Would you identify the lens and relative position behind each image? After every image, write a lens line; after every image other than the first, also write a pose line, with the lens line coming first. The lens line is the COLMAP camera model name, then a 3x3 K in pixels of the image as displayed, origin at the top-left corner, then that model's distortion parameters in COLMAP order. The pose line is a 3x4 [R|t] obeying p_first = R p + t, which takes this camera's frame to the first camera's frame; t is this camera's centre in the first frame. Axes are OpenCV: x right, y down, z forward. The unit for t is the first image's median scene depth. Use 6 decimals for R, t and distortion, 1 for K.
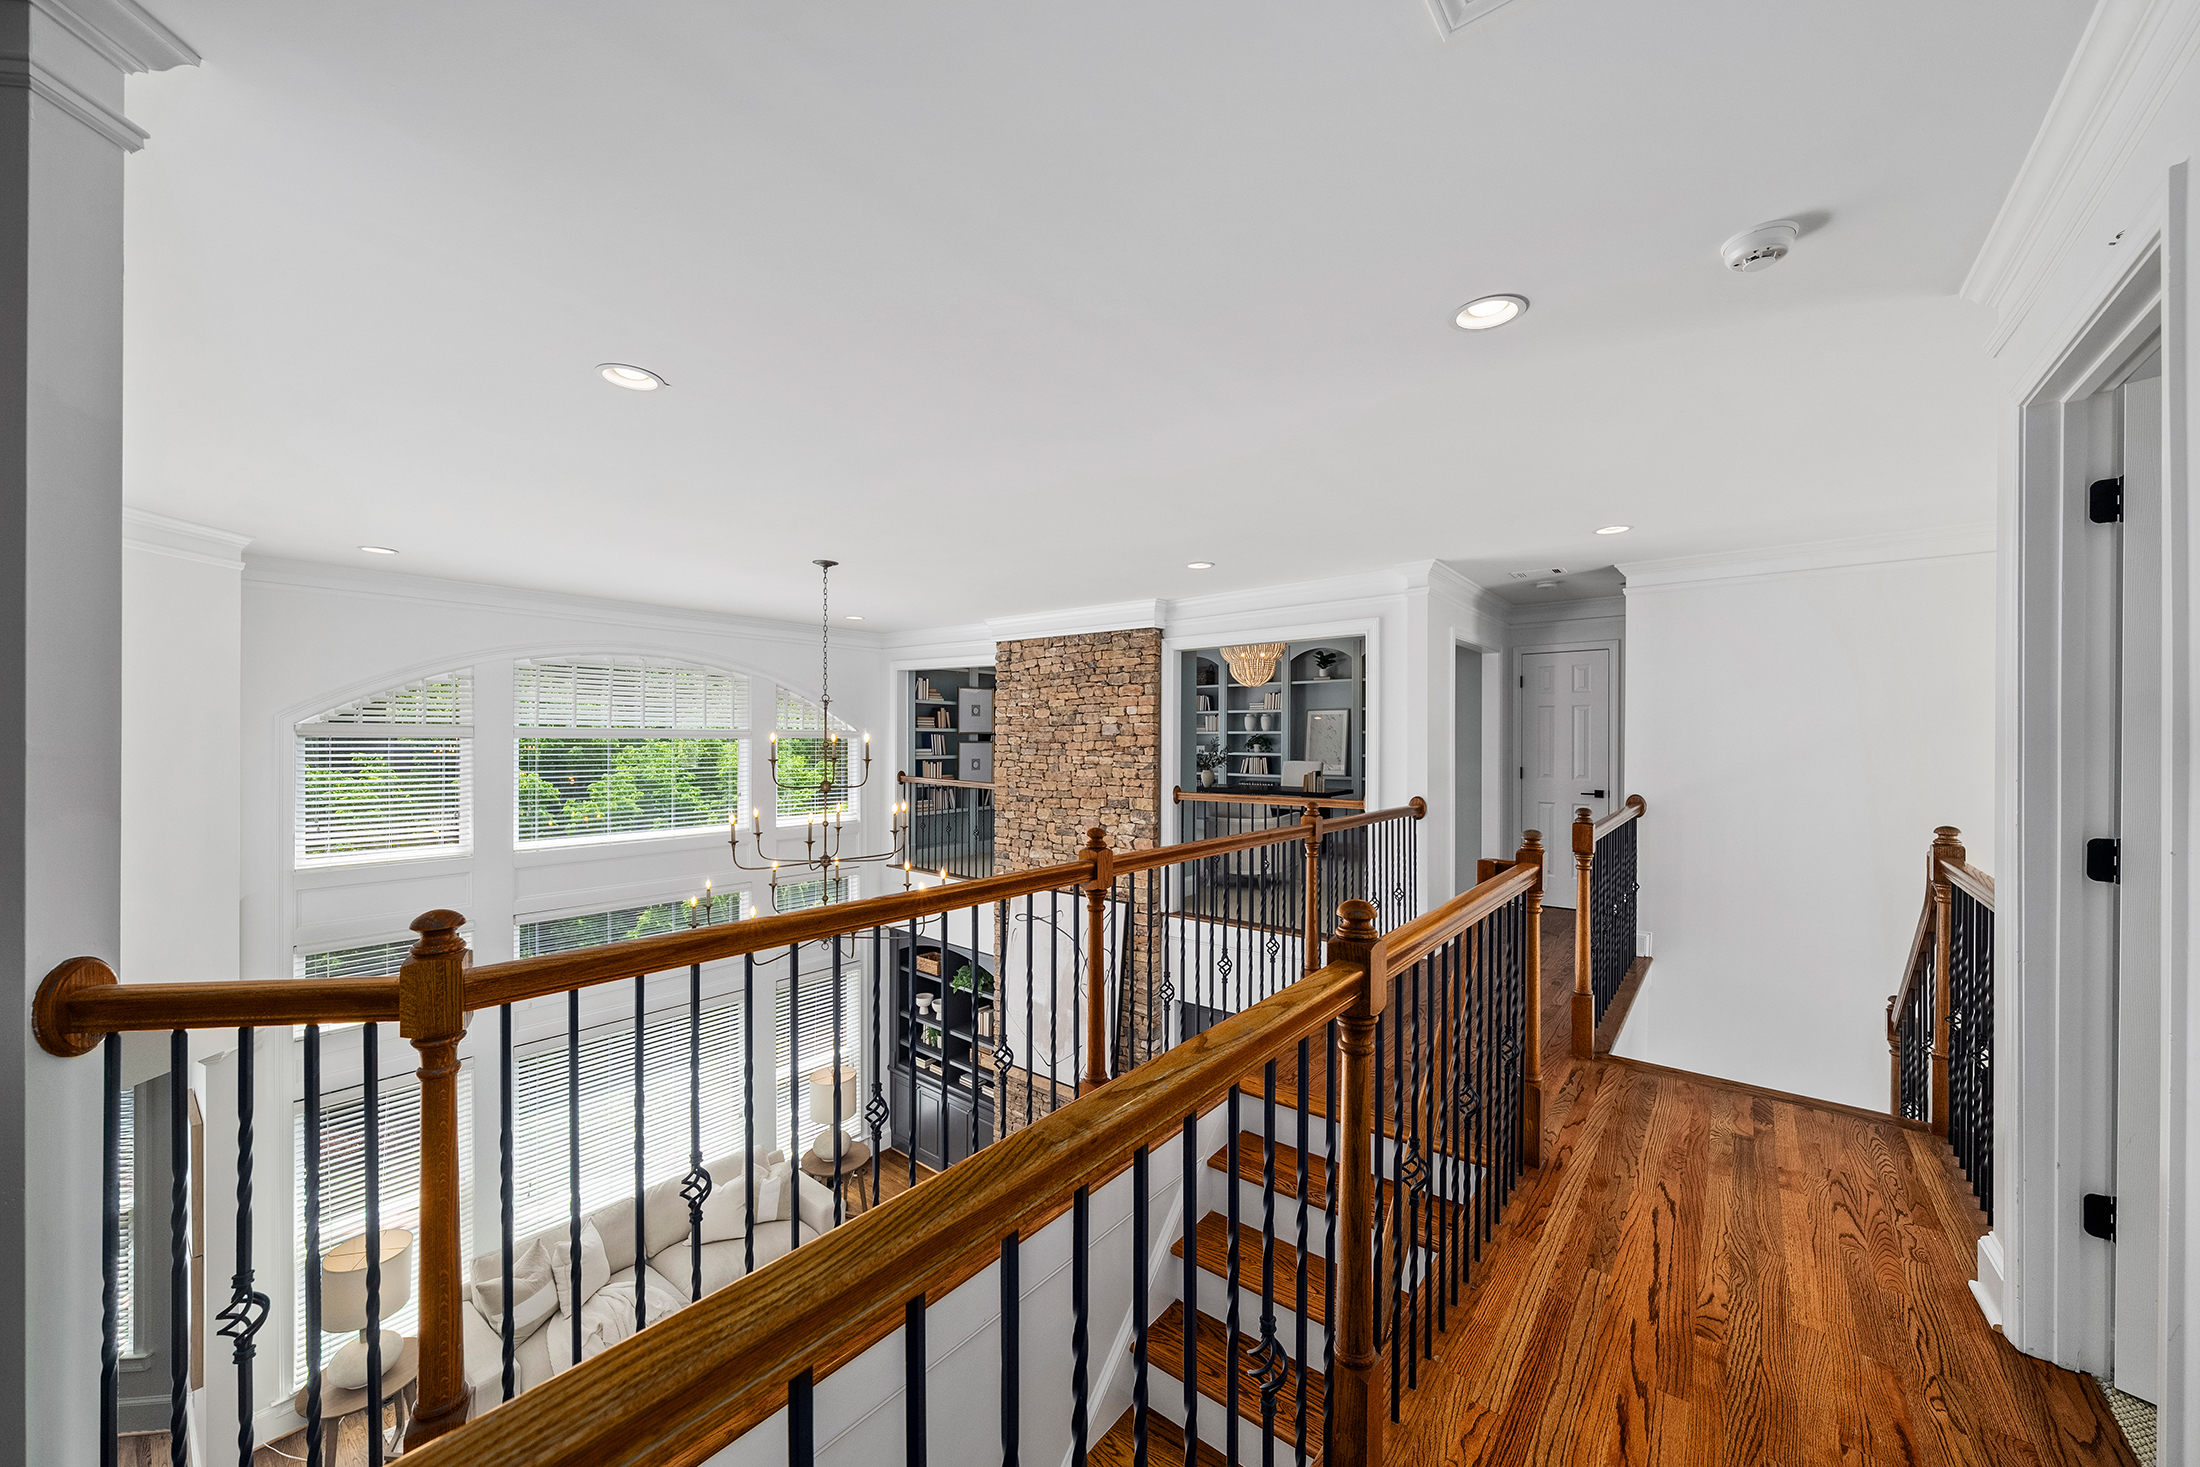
lens RADIAL K [[797.8, 0, 1104.4], [0, 797.8, 742.0], [0, 0, 1]] dist [0.000304, 0.000165]
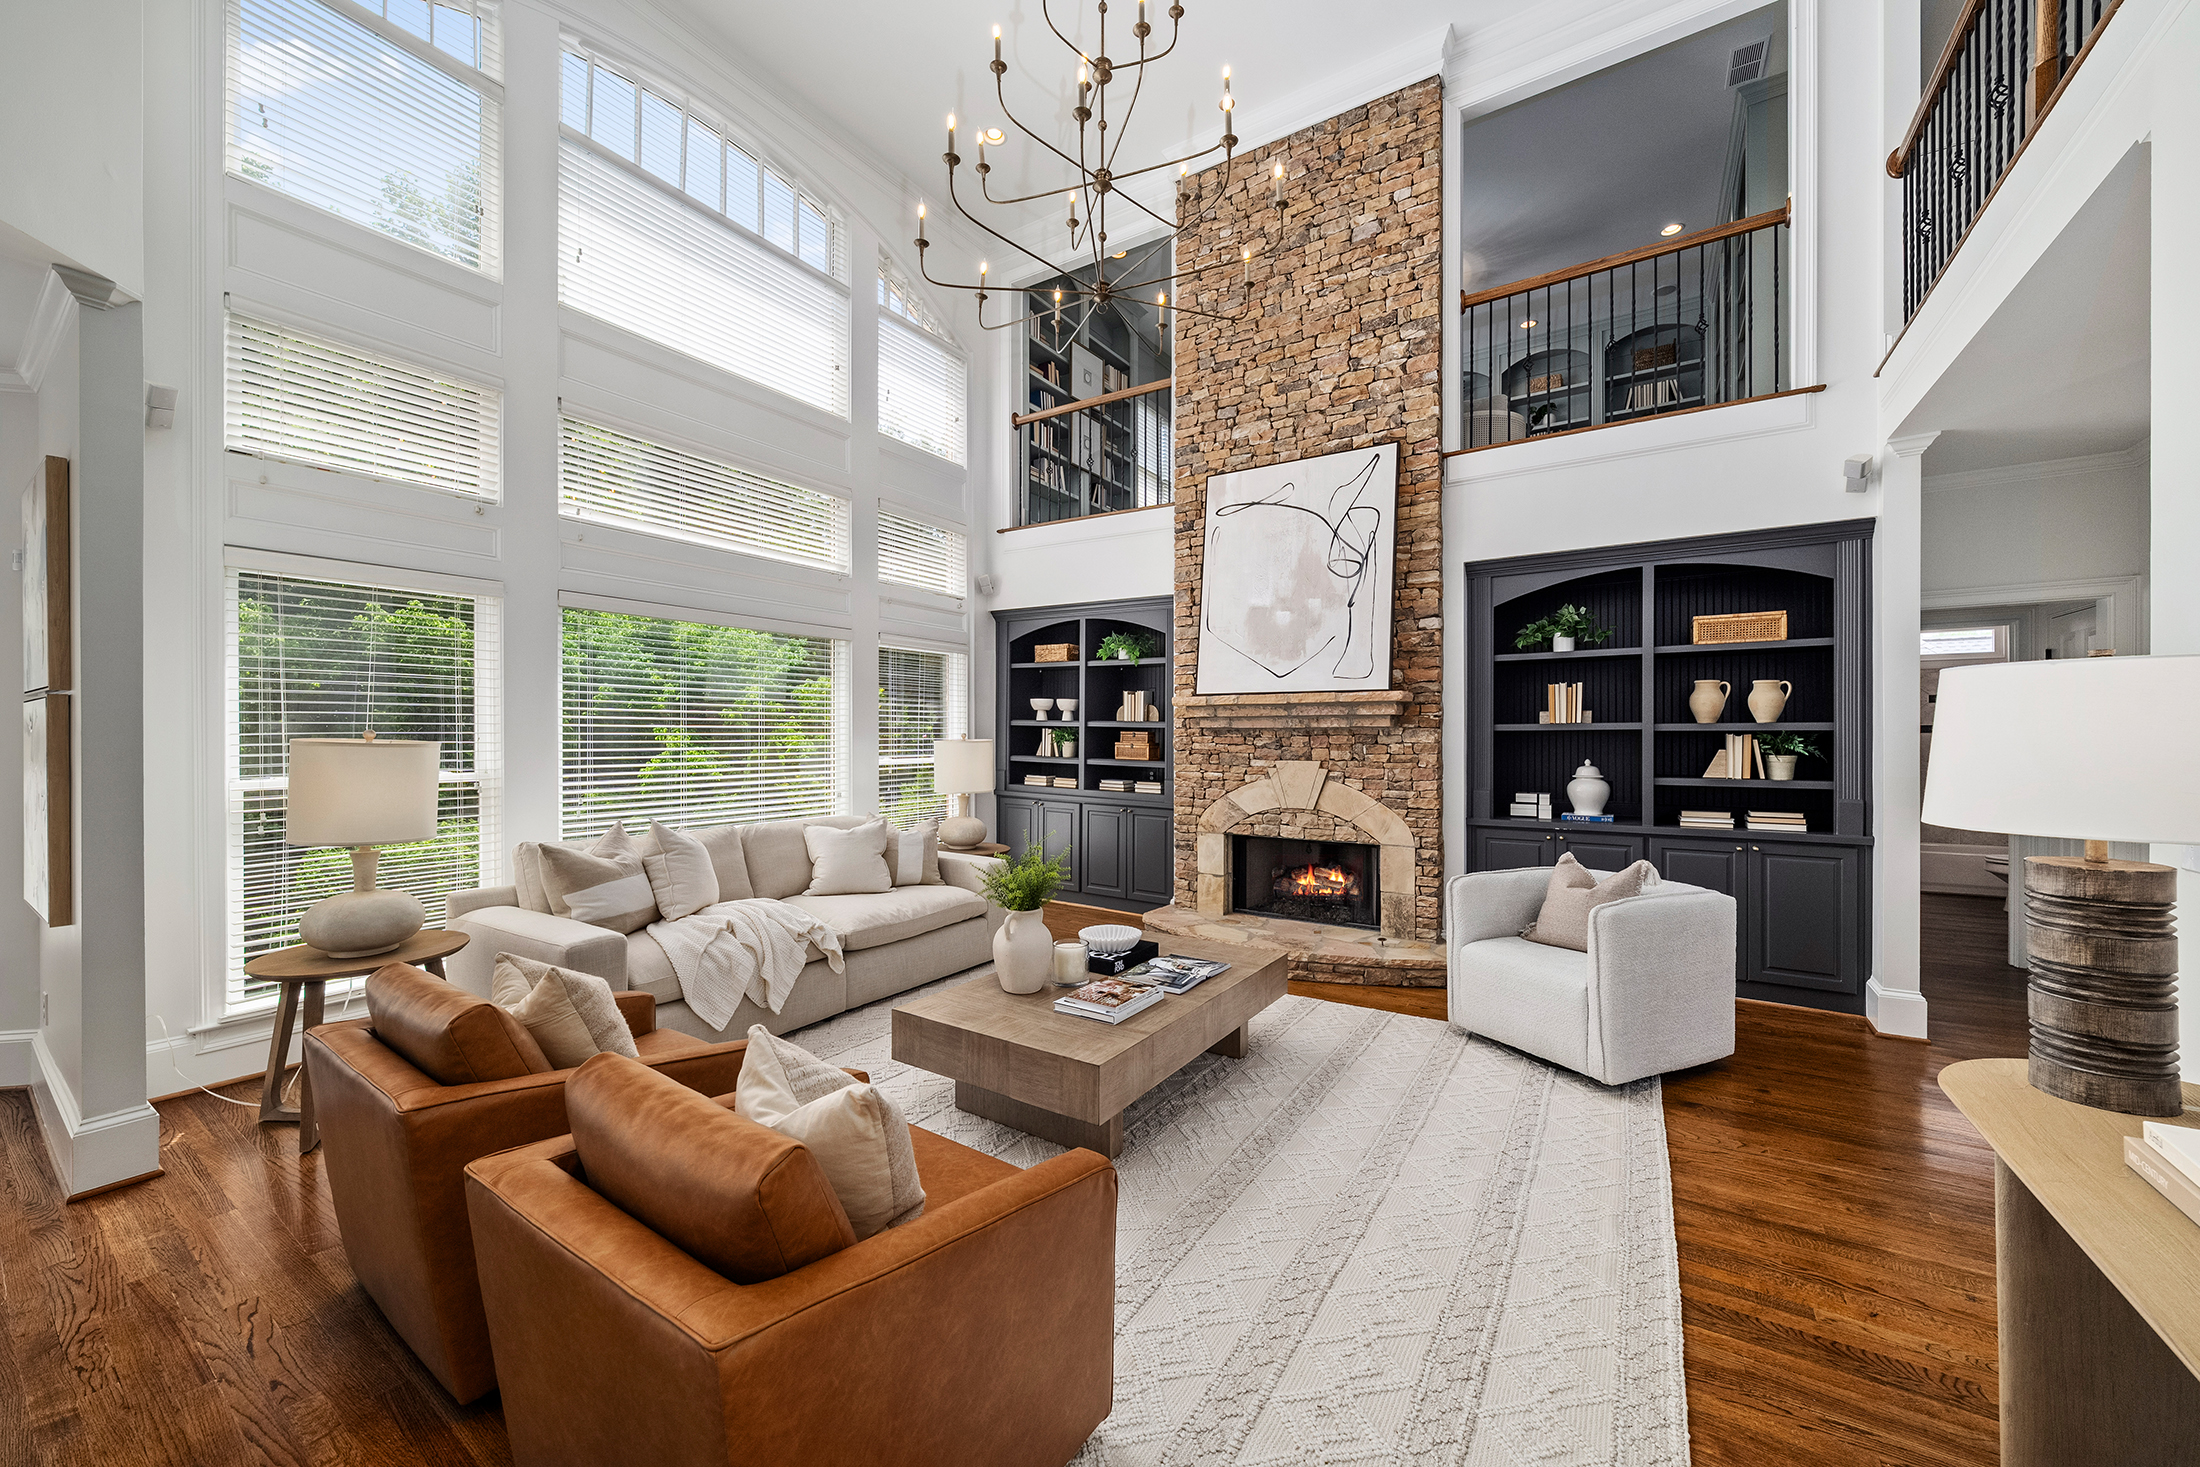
lens RADIAL K [[797.8, 0, 1104.7], [0, 797.8, 733.5], [0, 0, 1]] dist [0.000304, 0.000165]
pose [[0.995822, 0.001229, 0.091302, -0.239794], [-0.001119, 0.999999, -0.001250, 0.359942], [-0.091304, 0.001143, 0.995822, 0.199170]]
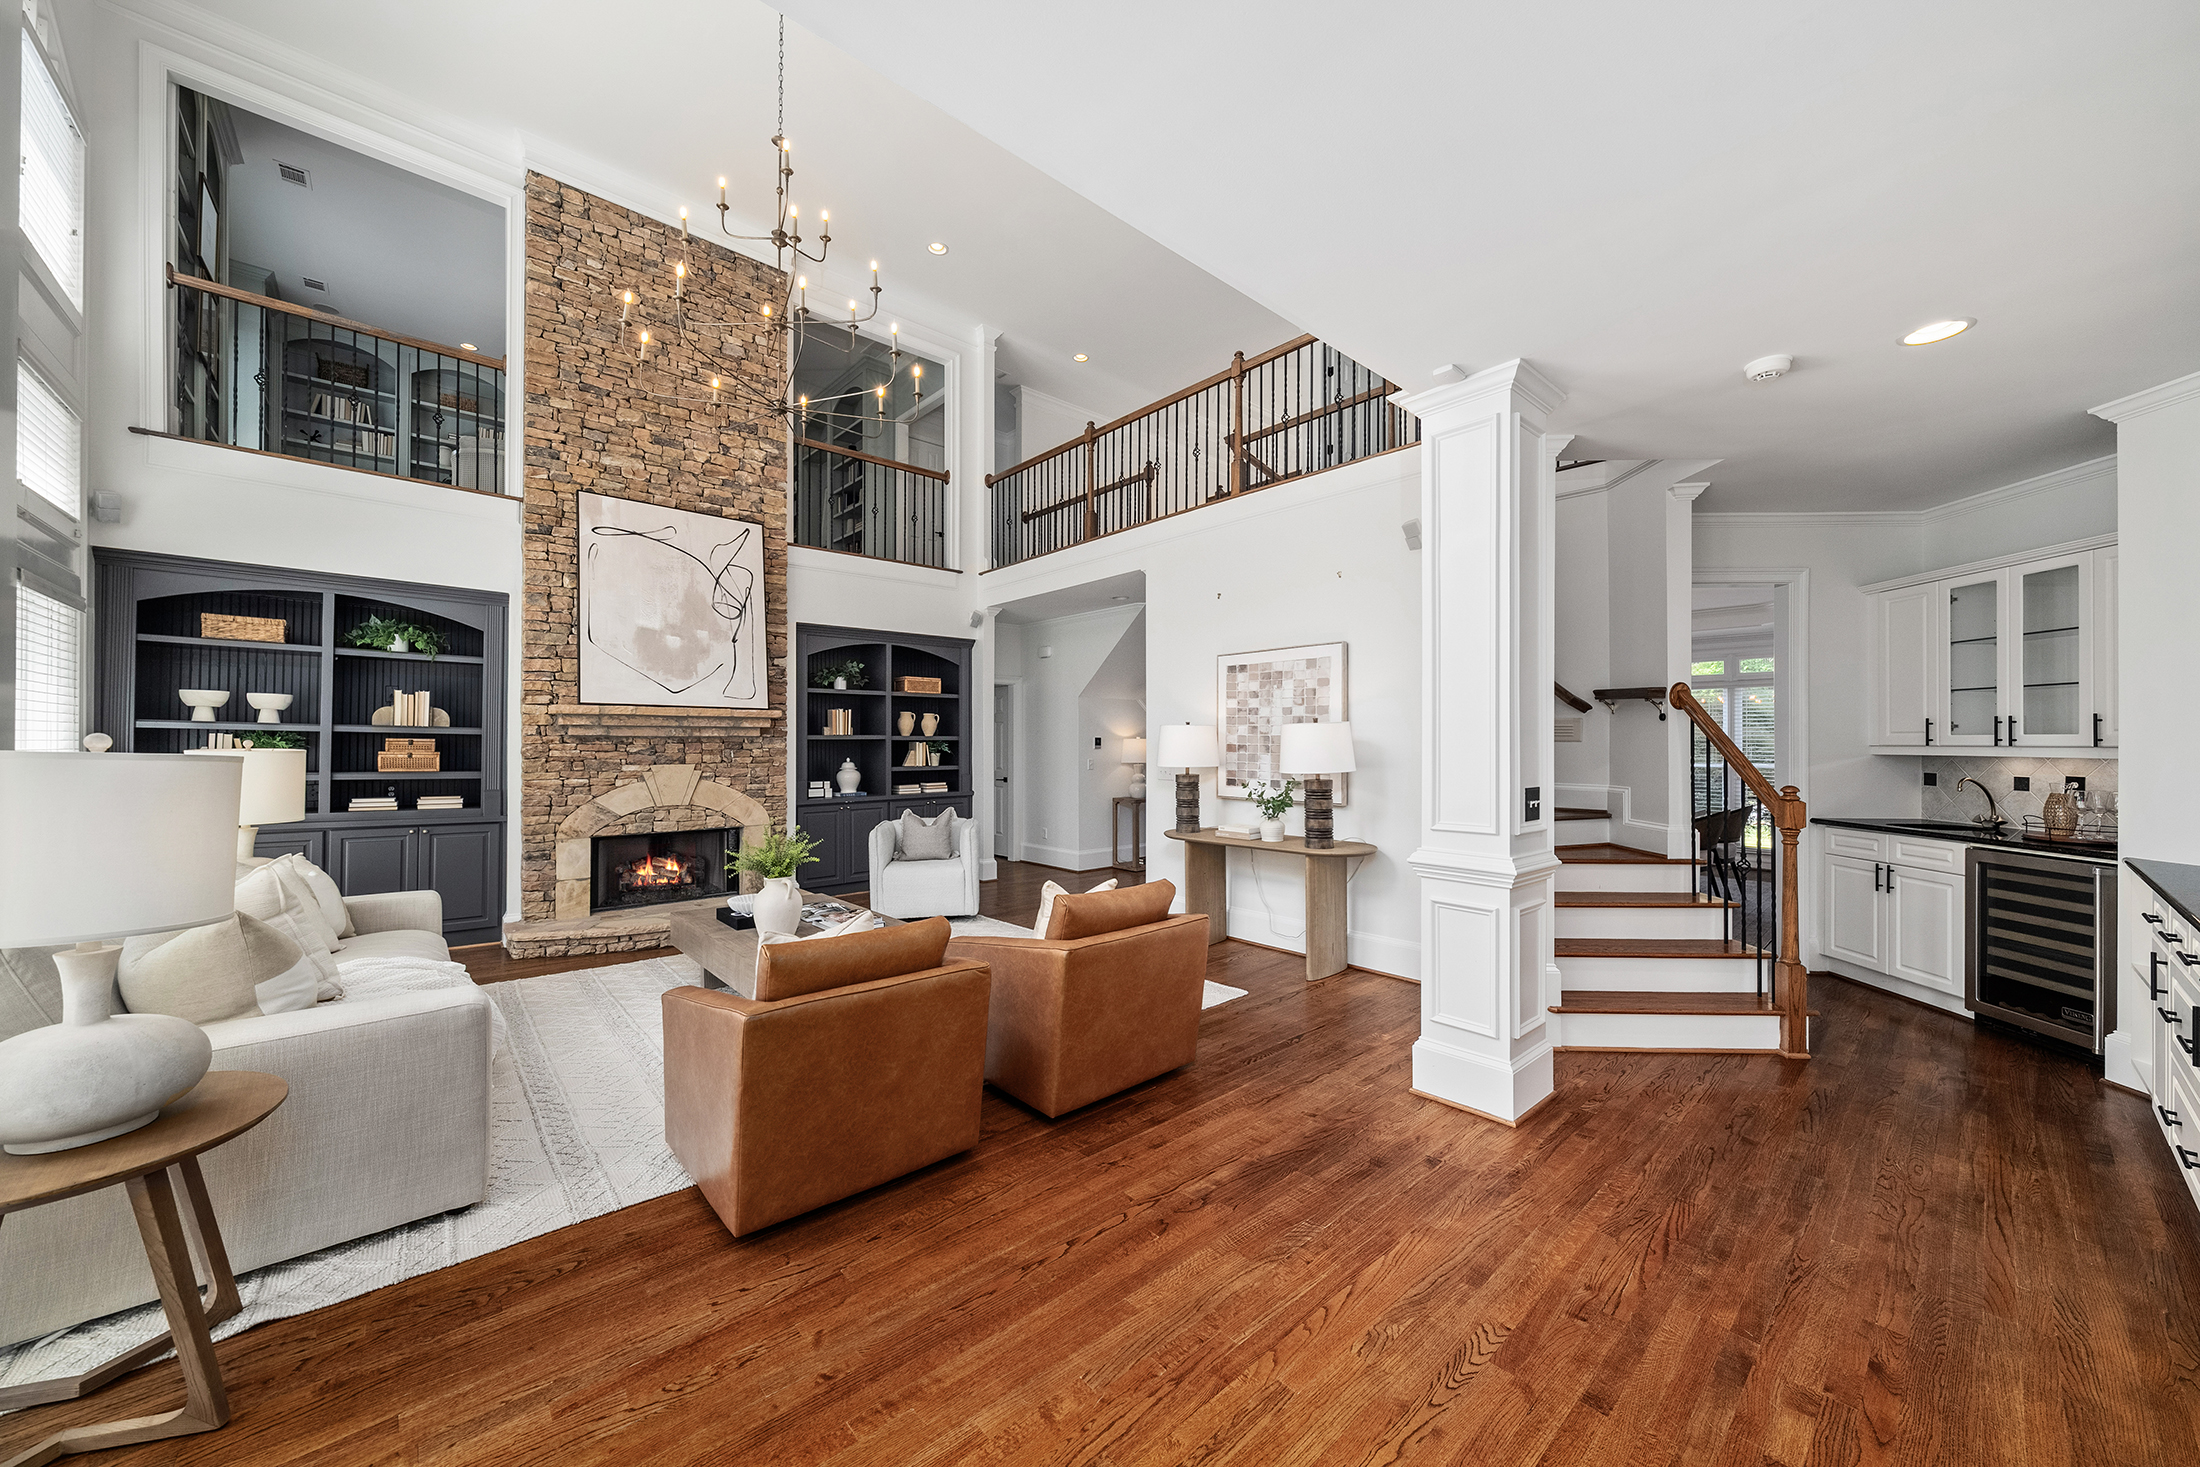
lens RADIAL K [[797.8, 0, 1111.1], [0, 797.8, 734.0], [0, 0, 1]] dist [0.000304, 0.000165]
pose [[0.161671, 0.011685, 0.986776, -0.680108], [-0.000857, 0.999931, -0.011700, 0.360584], [-0.986844, 0.001046, 0.161670, 0.292011]]
